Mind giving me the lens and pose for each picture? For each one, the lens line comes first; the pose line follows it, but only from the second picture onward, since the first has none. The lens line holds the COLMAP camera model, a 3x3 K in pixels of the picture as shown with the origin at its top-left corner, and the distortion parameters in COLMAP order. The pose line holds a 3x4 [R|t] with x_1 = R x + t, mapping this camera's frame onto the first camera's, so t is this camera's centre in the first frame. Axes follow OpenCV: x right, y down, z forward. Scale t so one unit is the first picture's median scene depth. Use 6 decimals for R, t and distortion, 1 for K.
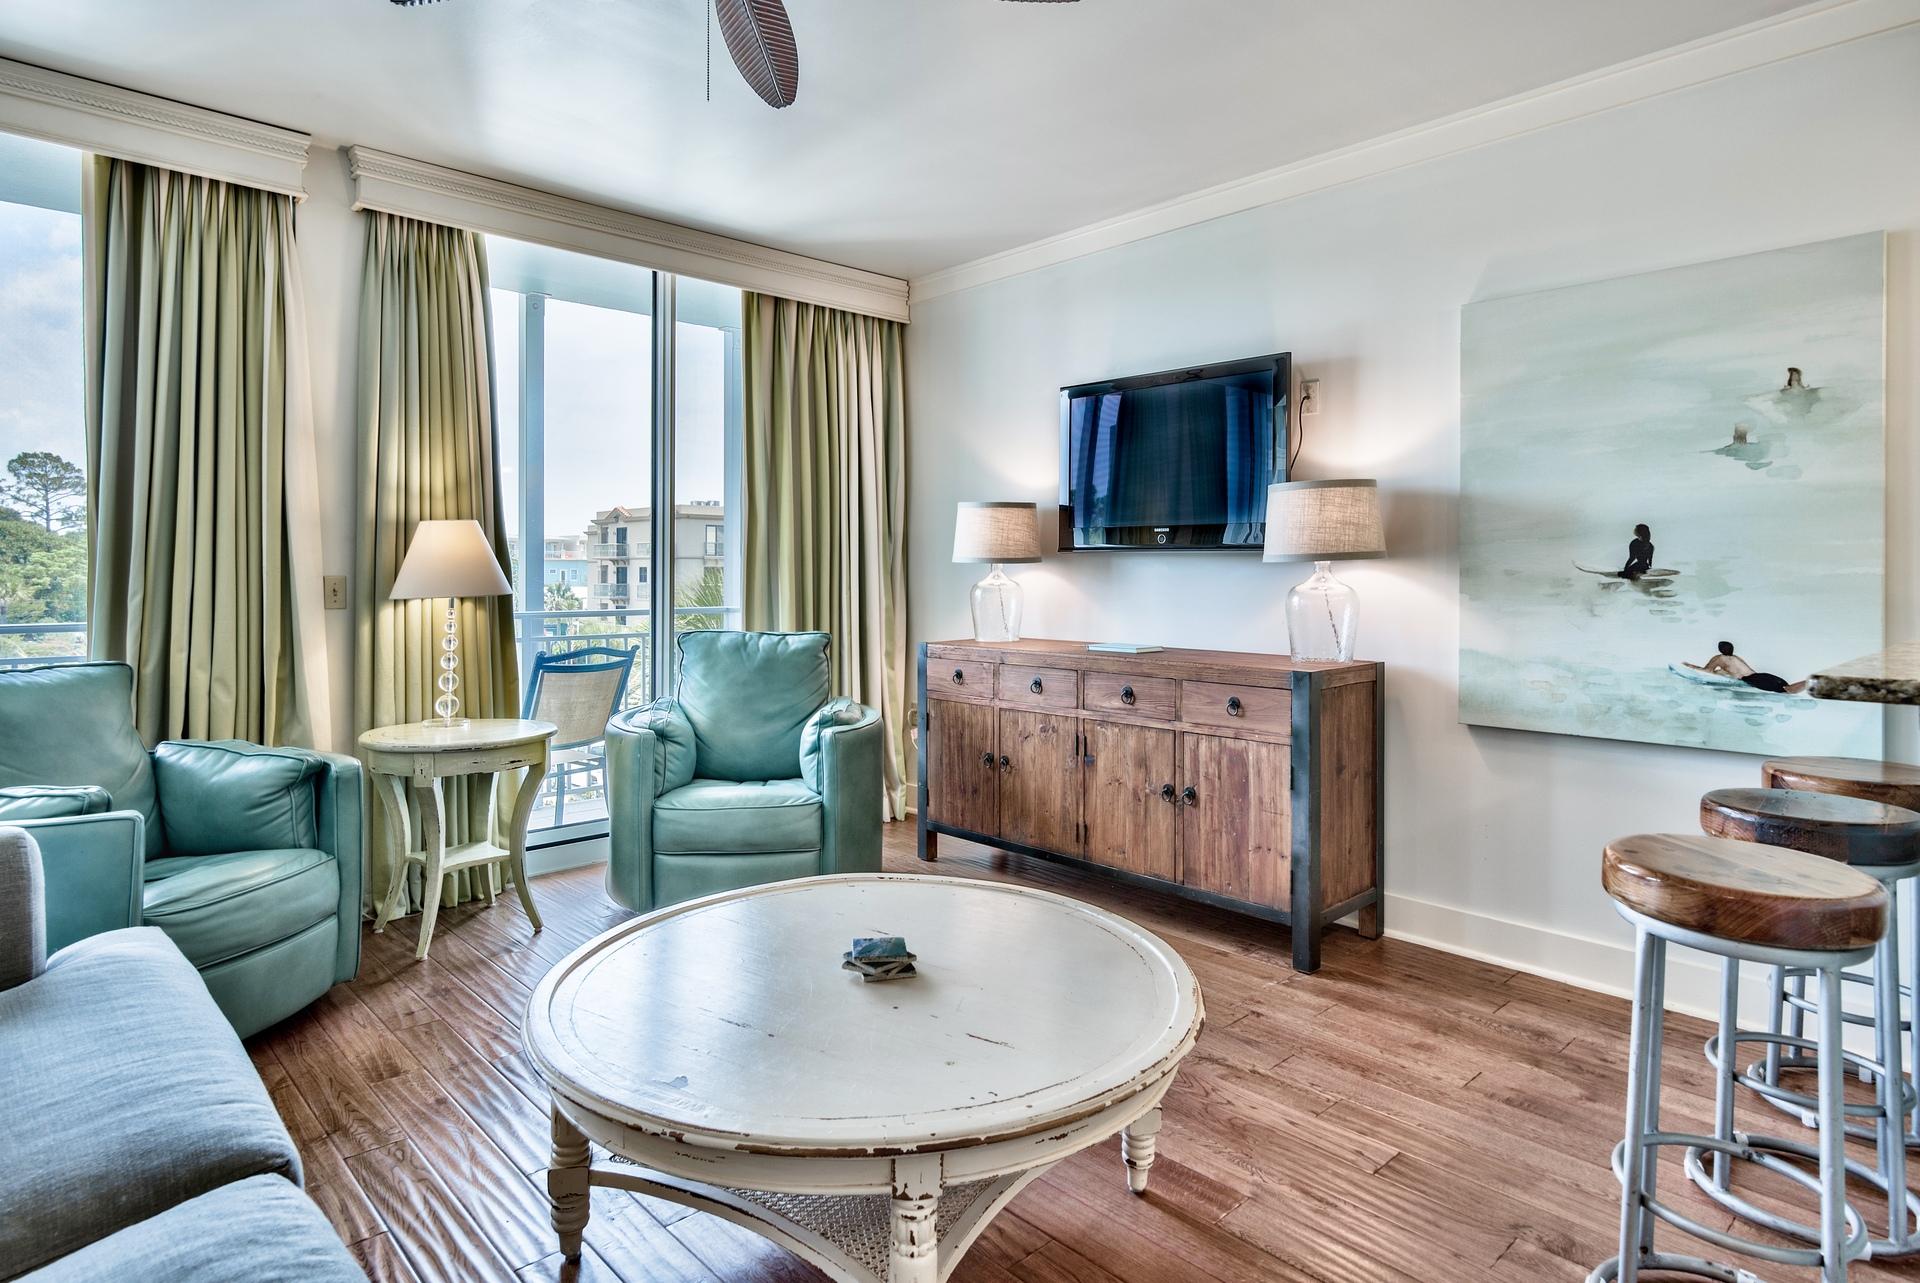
lens RADIAL K [[1063.6, 0, 969.1], [0, 1063.6, 567.2], [0, 0, 1]] dist [0.016875, 0.000333]
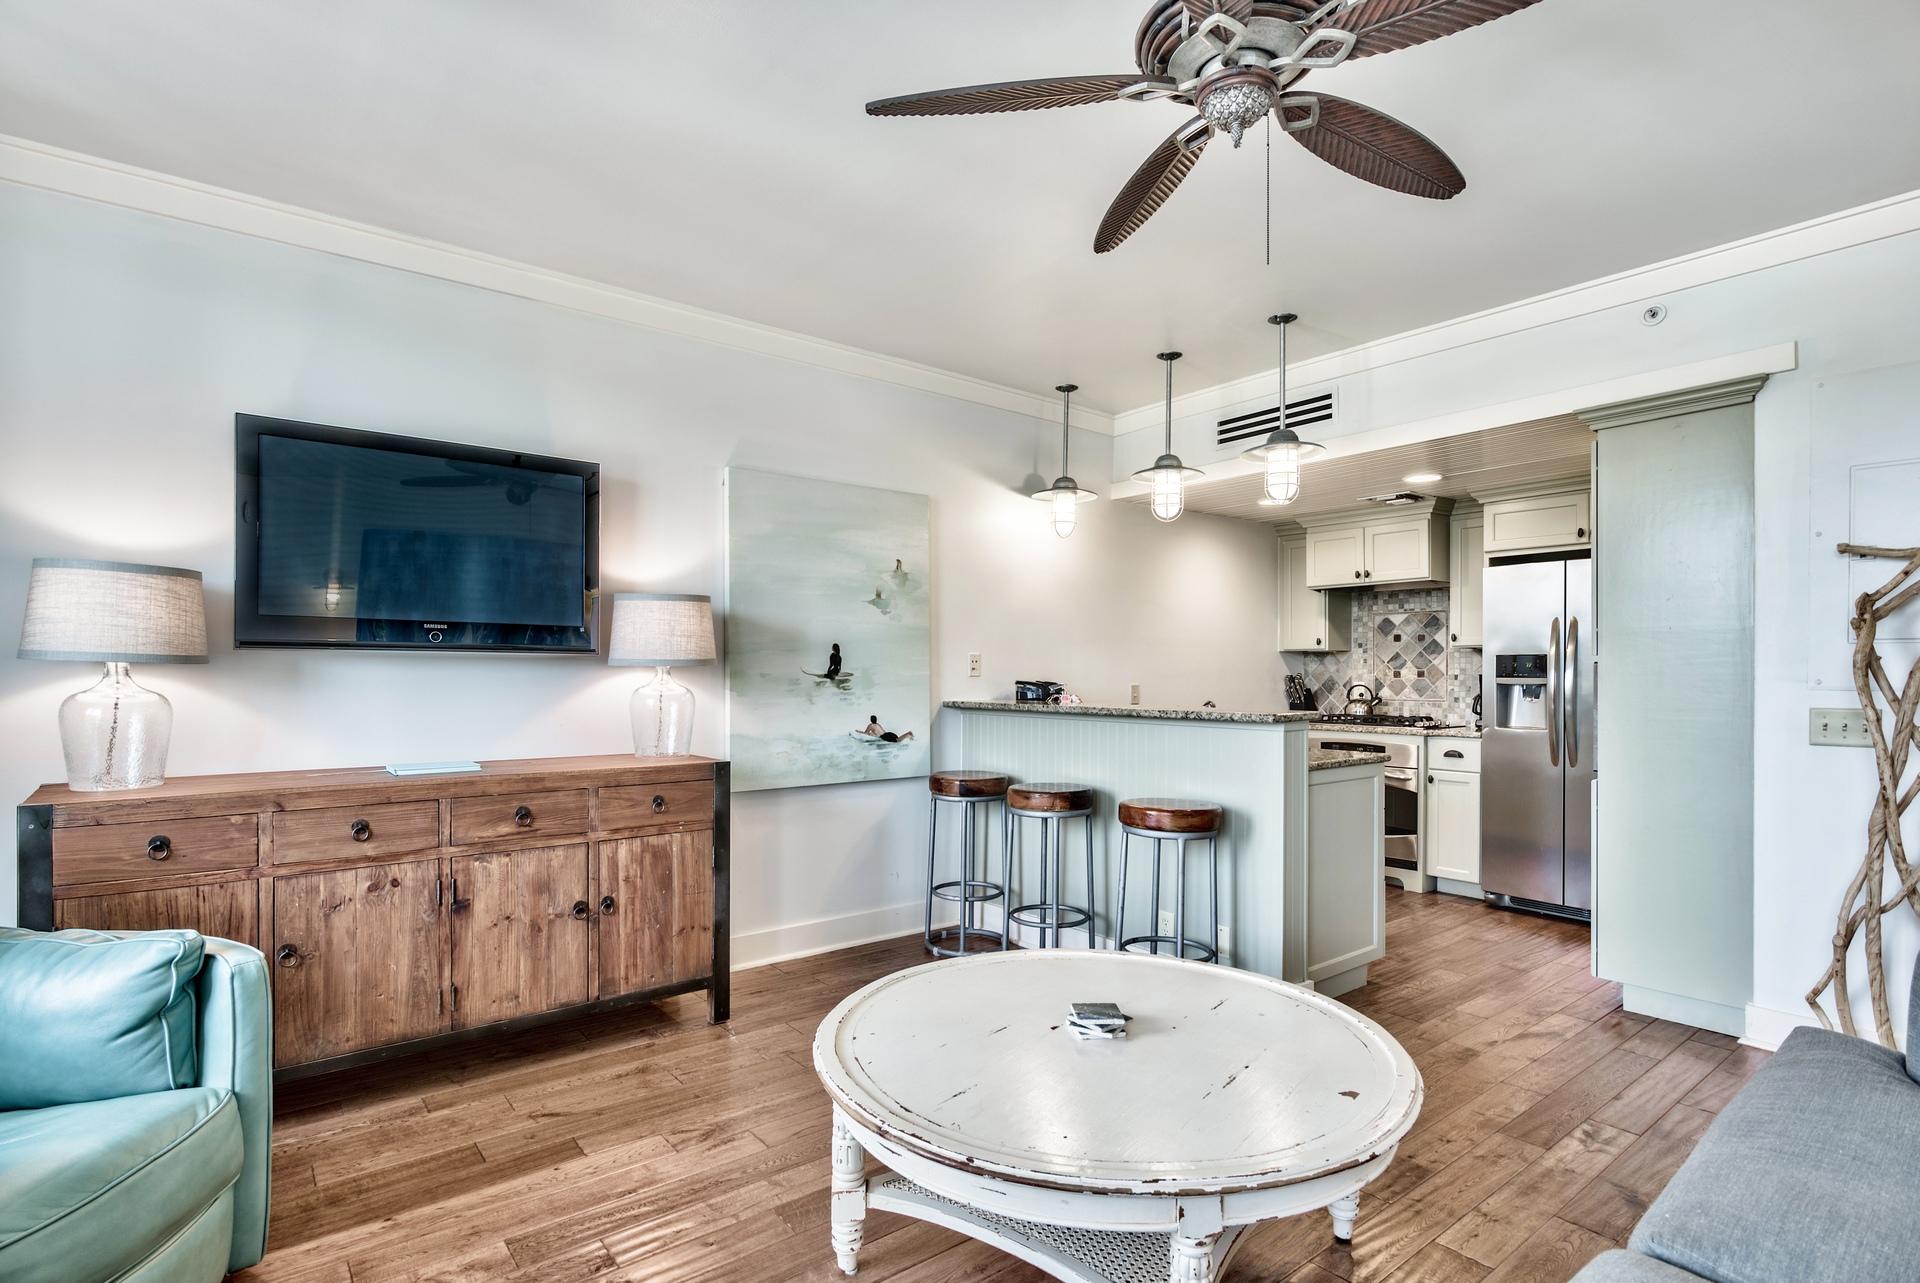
lens RADIAL K [[935.6, 0, 955.1], [0, 935.6, 677.1], [0, 0, 1]] dist [-0.009521, 0.001736]
pose [[0.093861, -0.004864, 0.995573, -0.647203], [-0.002741, 0.999983, 0.005143, 0.000982], [-0.995582, -0.003212, 0.093846, 0.638801]]
